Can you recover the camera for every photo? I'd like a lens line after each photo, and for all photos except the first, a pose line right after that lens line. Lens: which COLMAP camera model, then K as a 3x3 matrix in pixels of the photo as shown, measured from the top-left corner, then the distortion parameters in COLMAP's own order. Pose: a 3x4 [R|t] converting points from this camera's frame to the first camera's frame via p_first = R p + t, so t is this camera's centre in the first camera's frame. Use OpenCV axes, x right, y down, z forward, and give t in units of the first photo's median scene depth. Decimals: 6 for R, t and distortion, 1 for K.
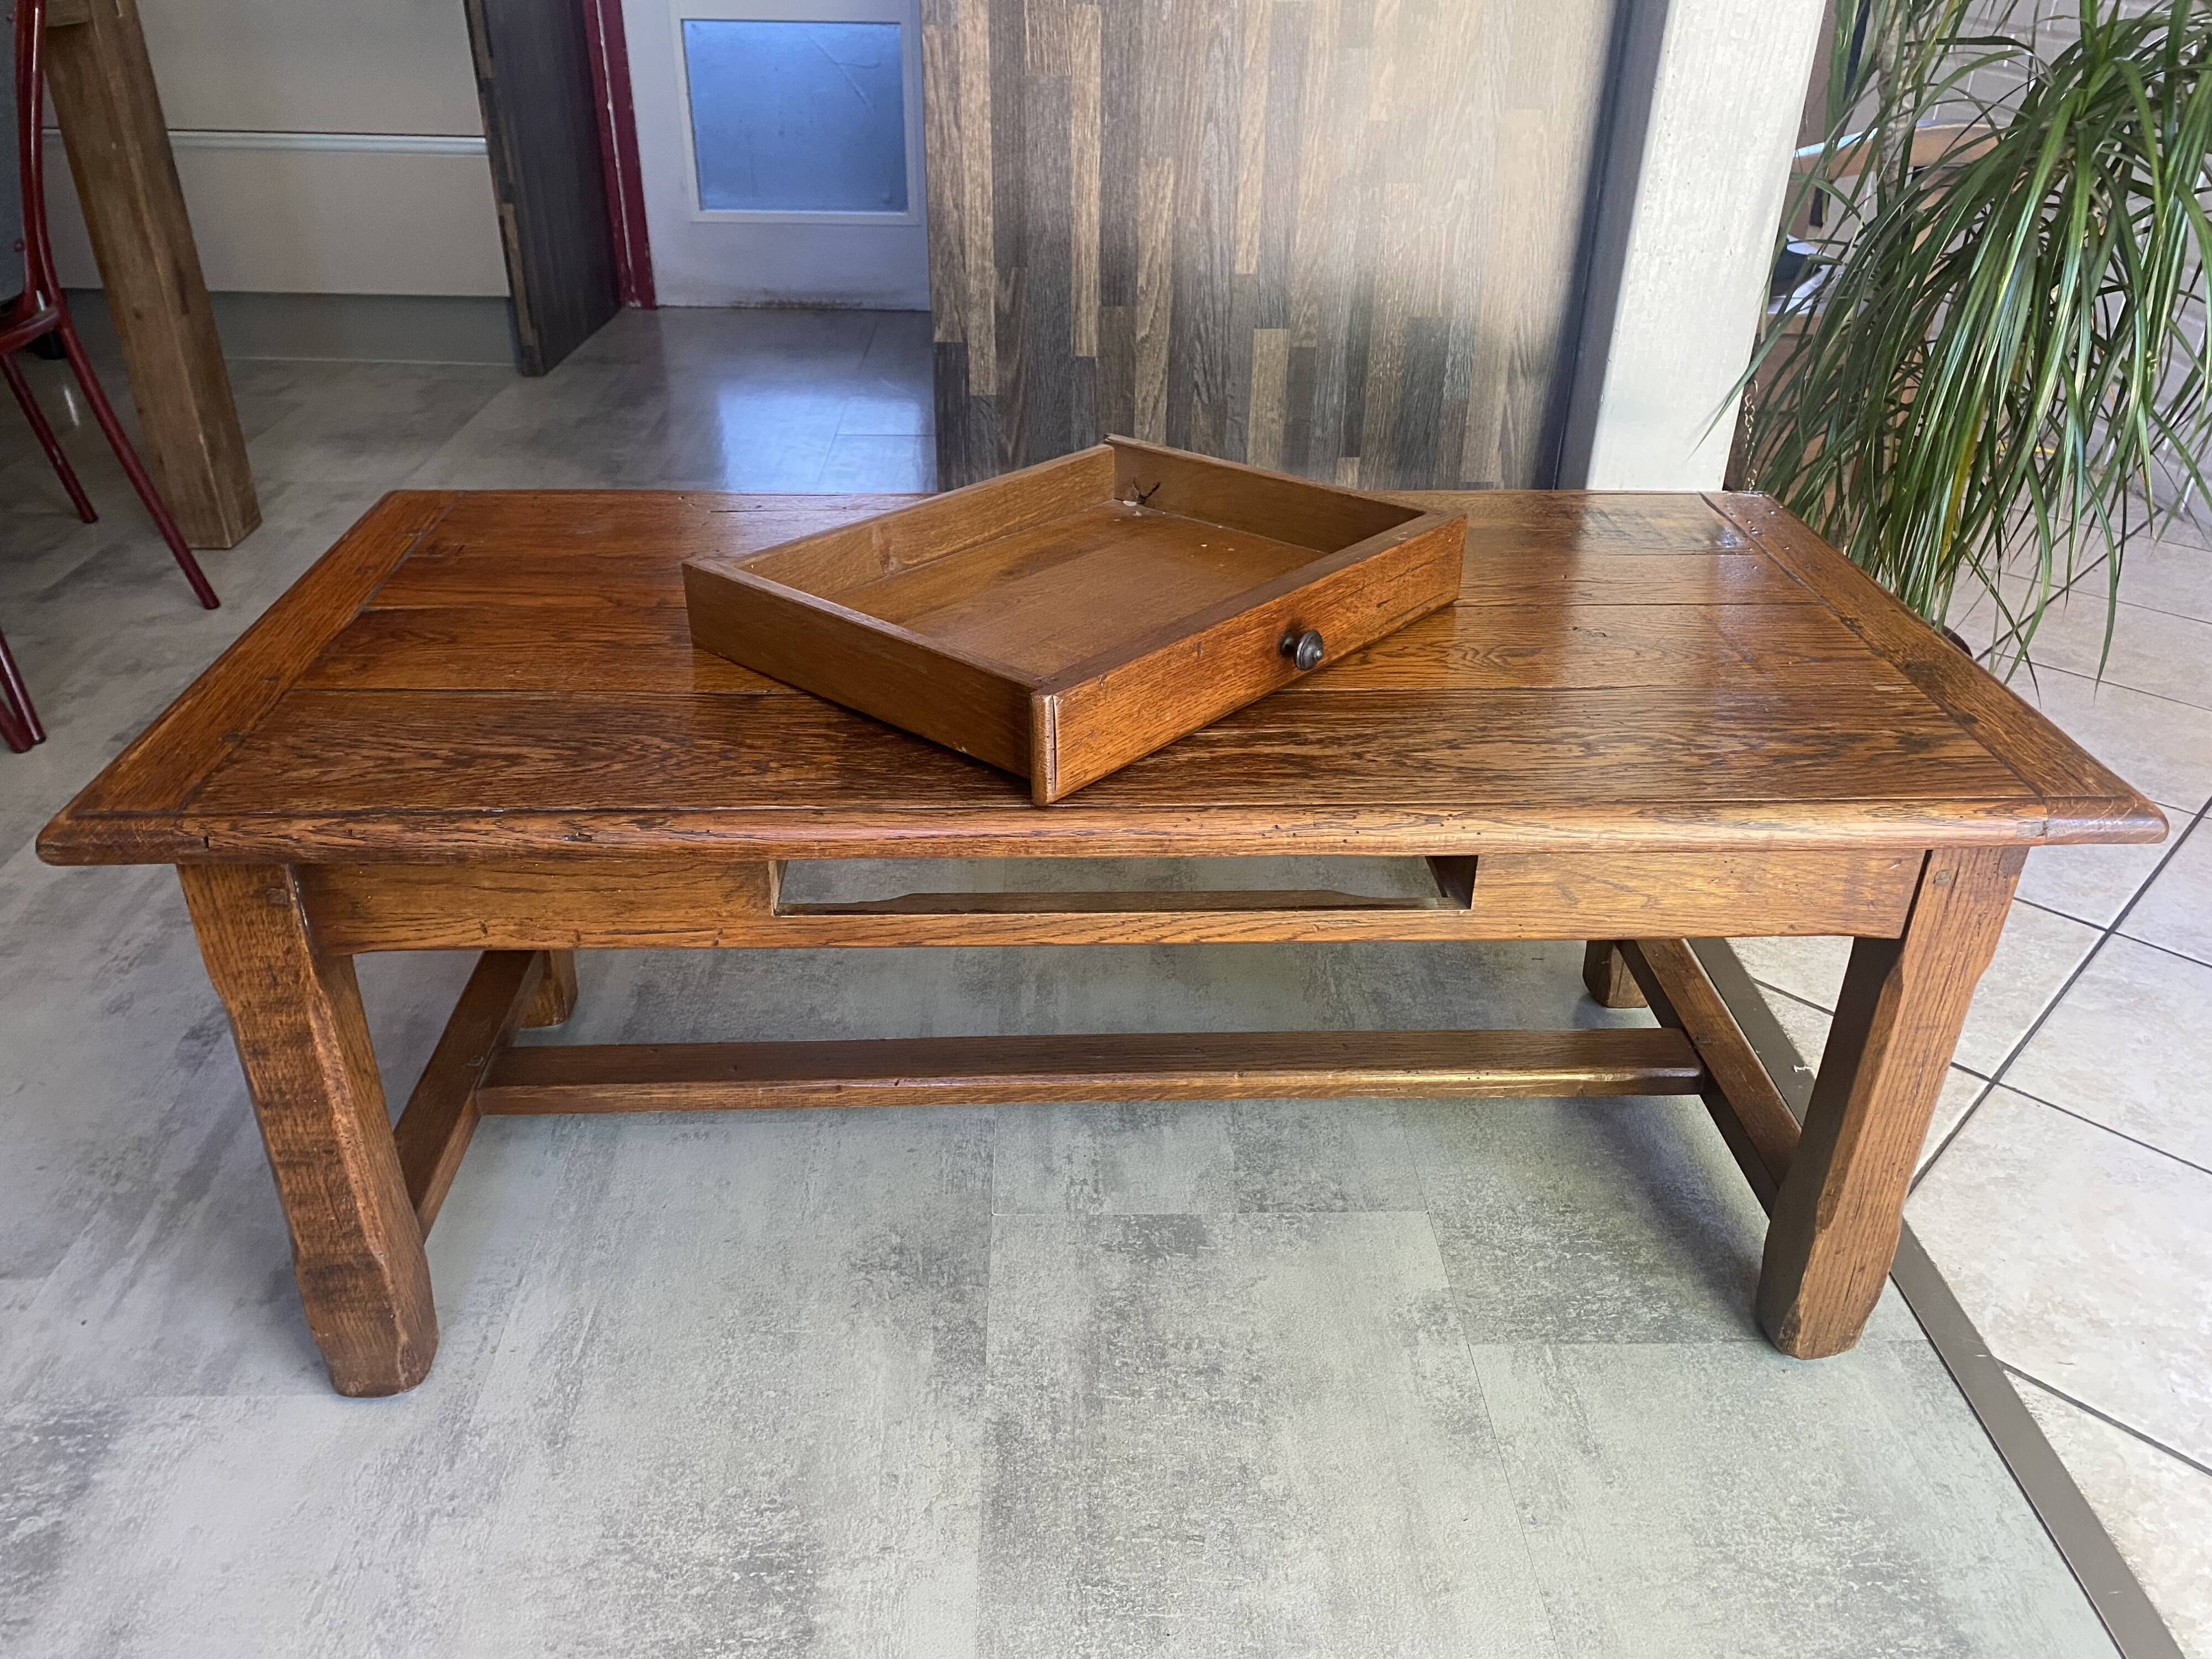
lens RADIAL K [[1691.8, 0, 1106.0], [0, 1691.8, 829.5], [0, 0, 1]] dist [0.025088, -0.022396]
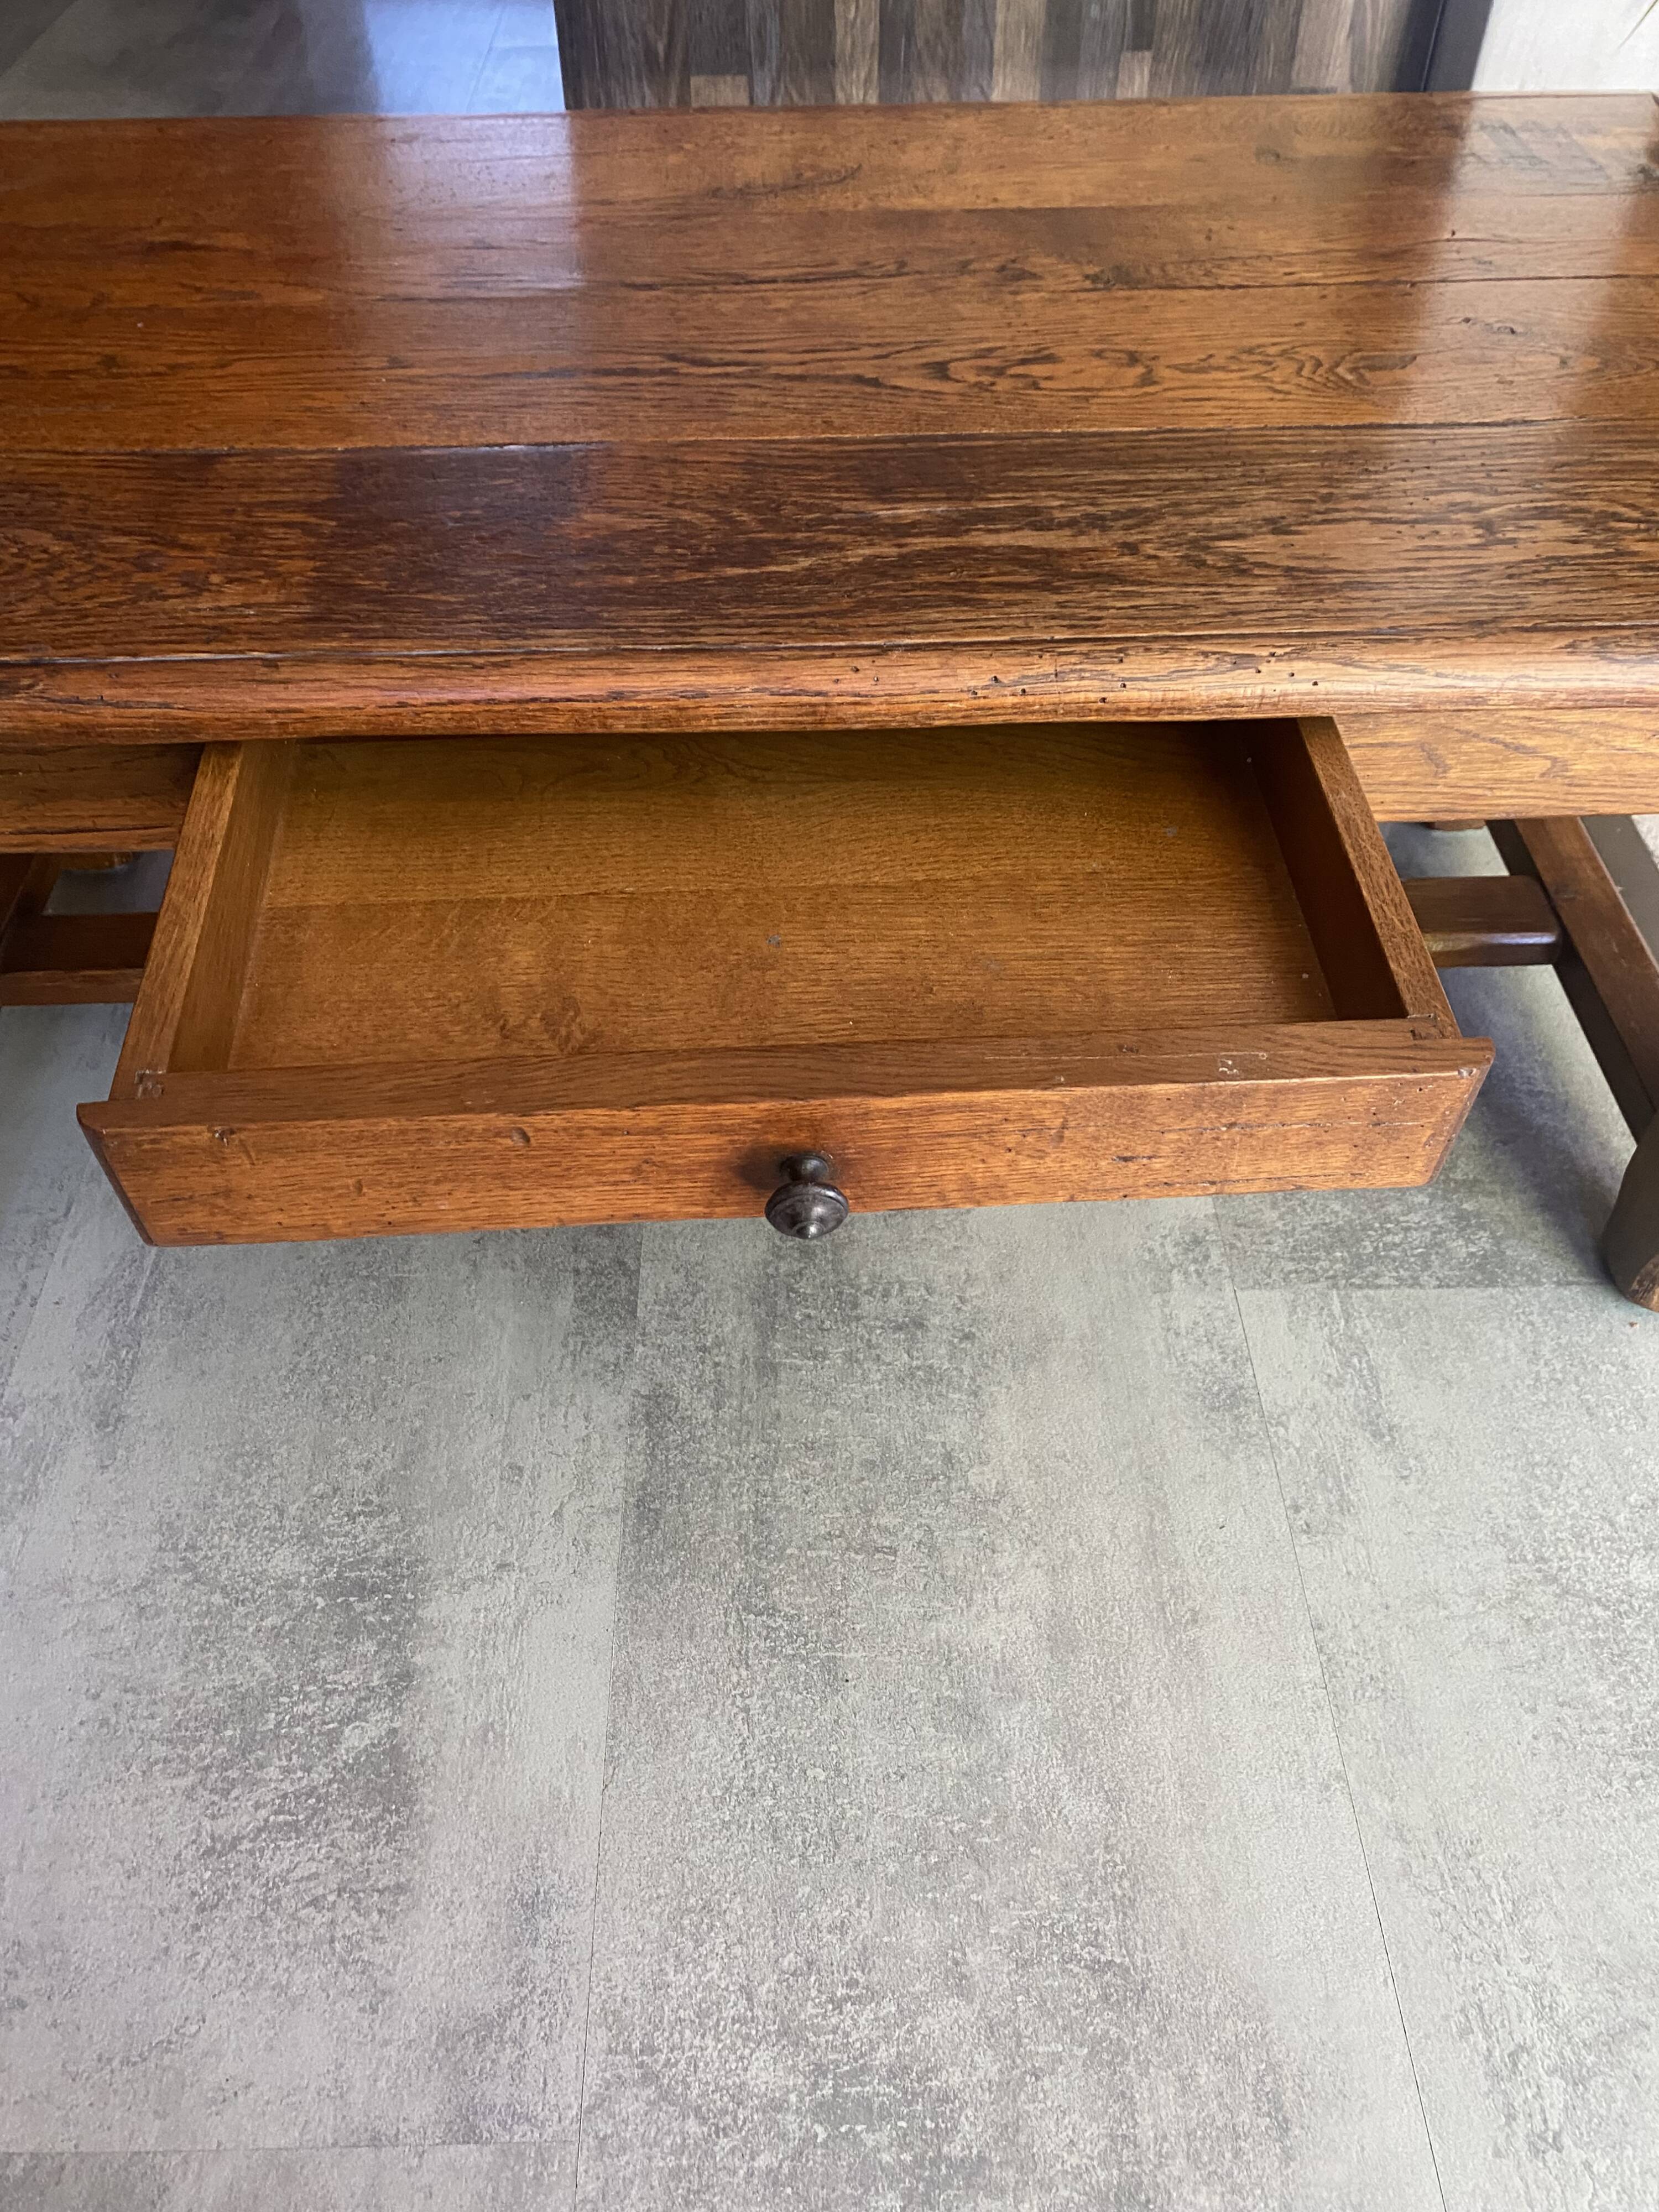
lens RADIAL K [[1691.8, 0, 817.3], [0, 1691.8, 1065.8], [0, 0, 1]] dist [0.025088, -0.022396]
pose [[0.999591, -0.004352, -0.028273, 0.039402], [0.012645, 0.953778, 0.300247, -0.042099], [0.025660, -0.300481, 0.953442, 0.265540]]
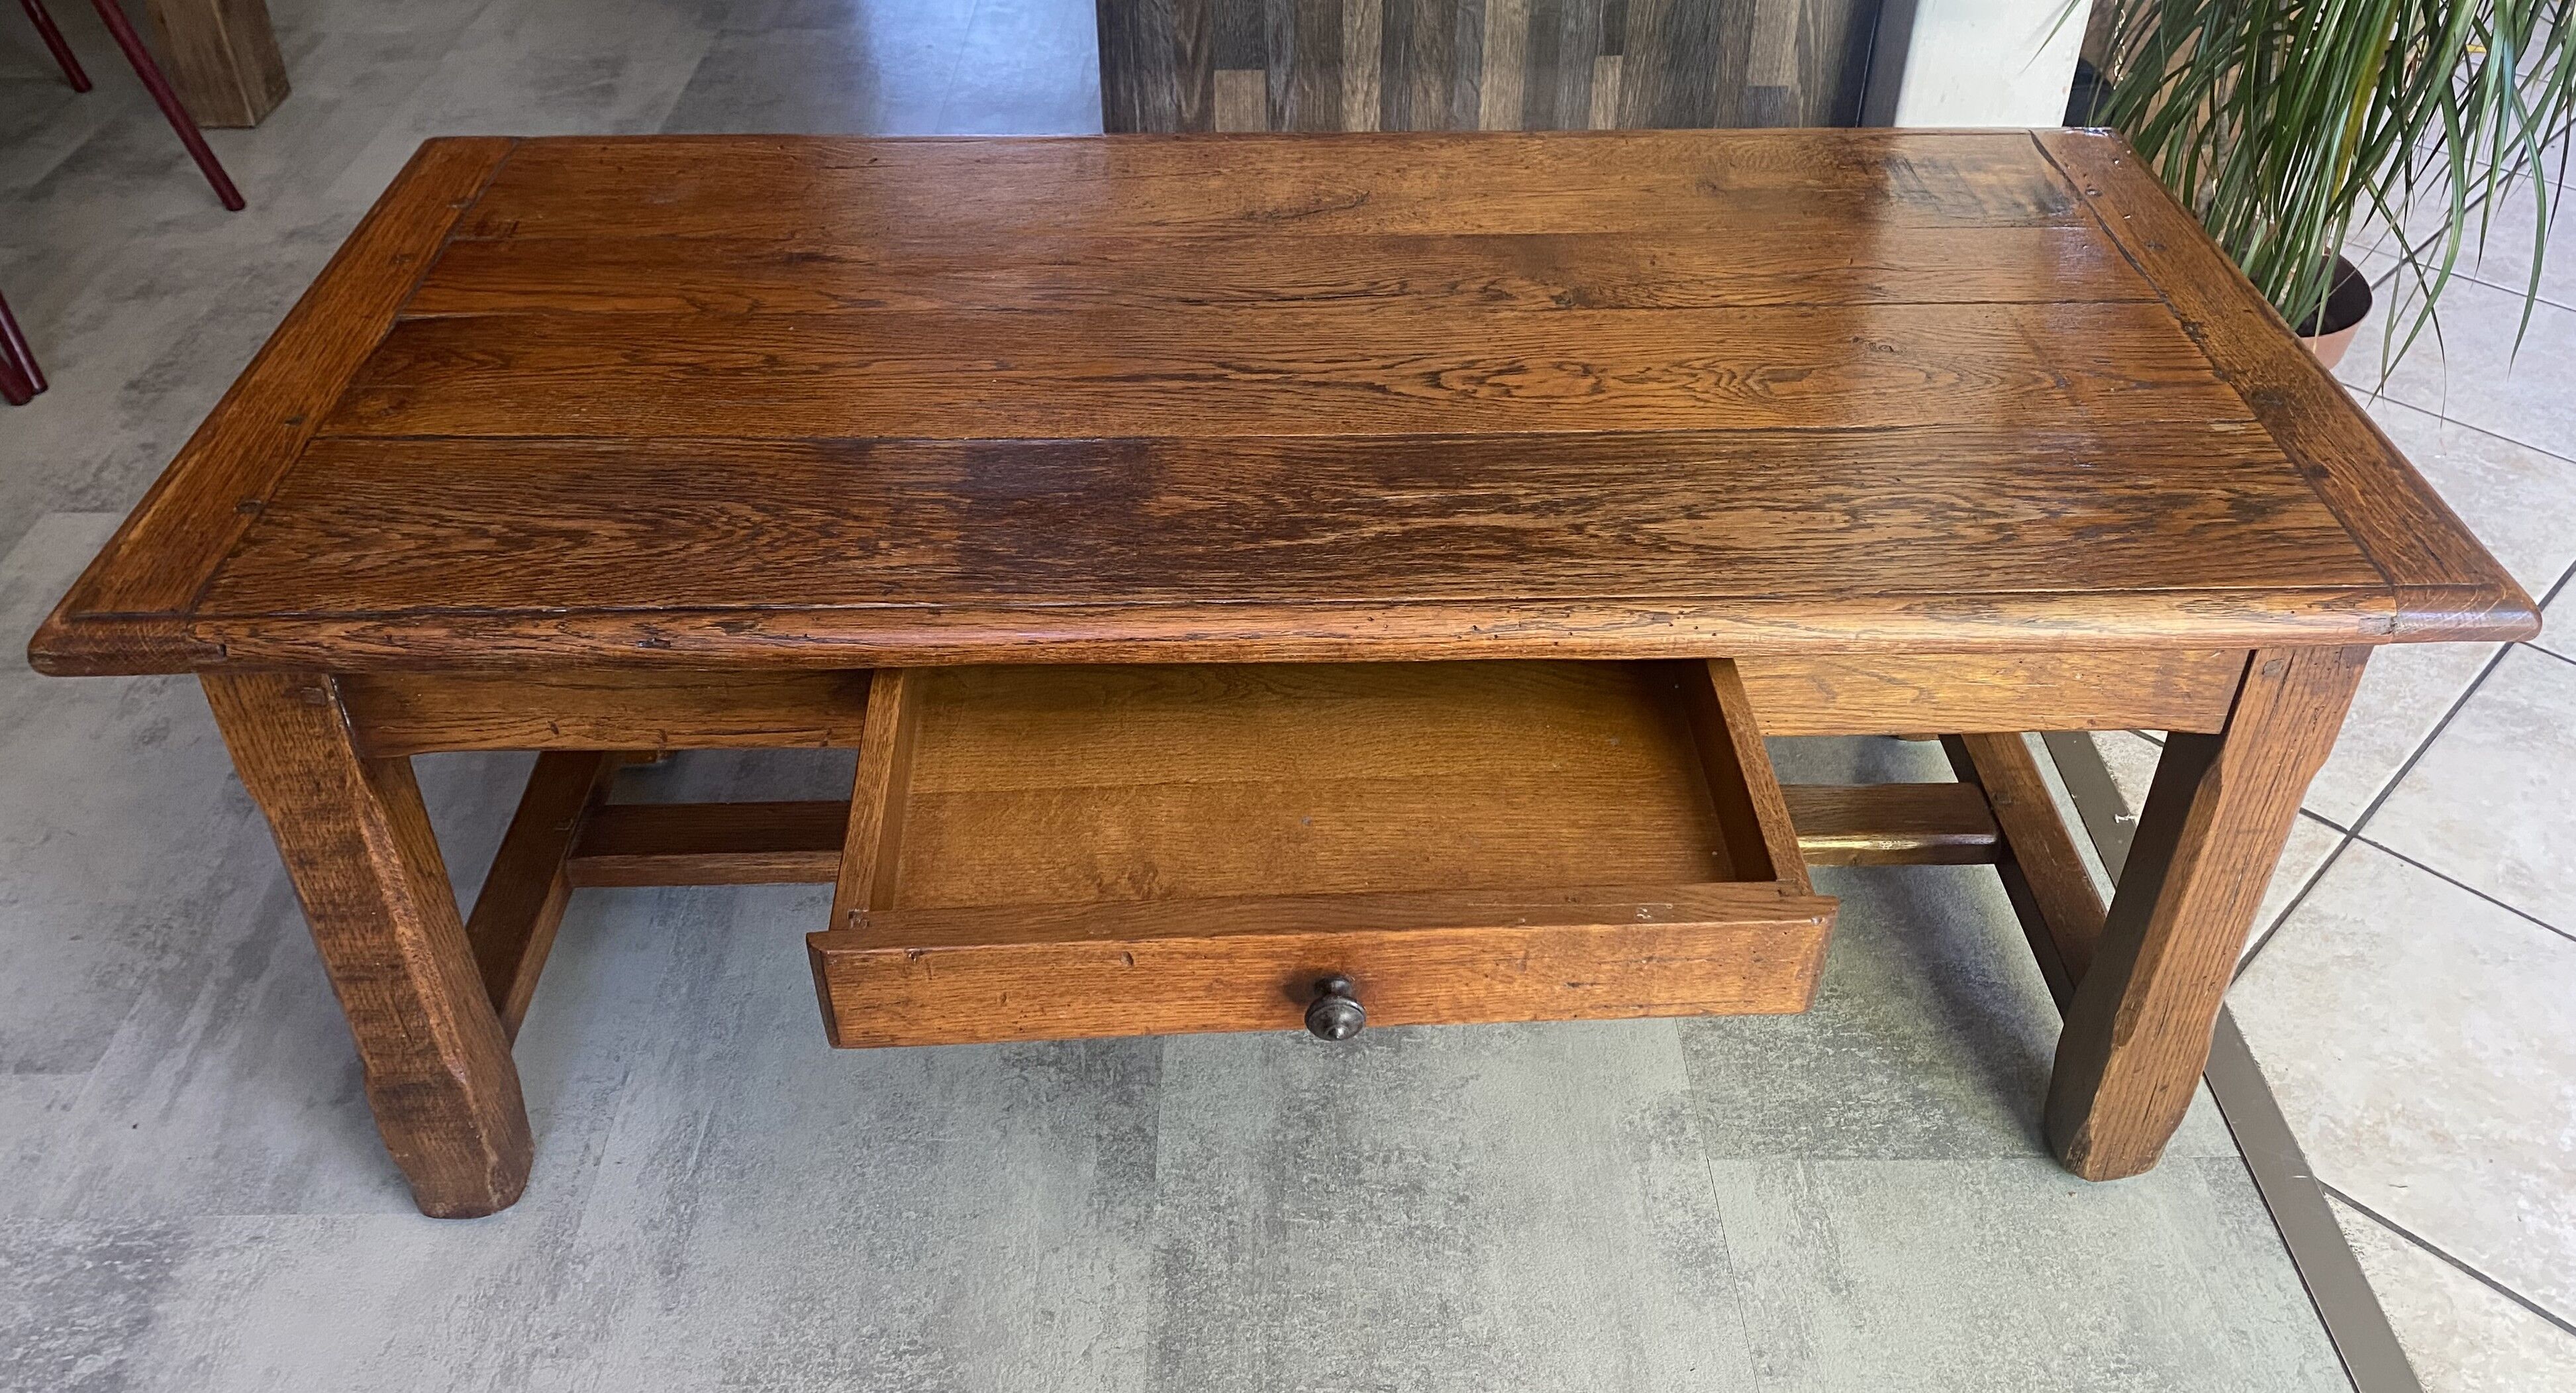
lens RADIAL K [[2044.3, 0, 1312.2], [0, 2044.3, 653.0], [0, 0, 1]] dist [0.030854, -0.034555]
pose [[0.999836, 0.002007, -0.018023, 0.028859], [0.000365, 0.991424, 0.130685, -0.093869], [0.018131, -0.130670, 0.991260, -0.013986]]
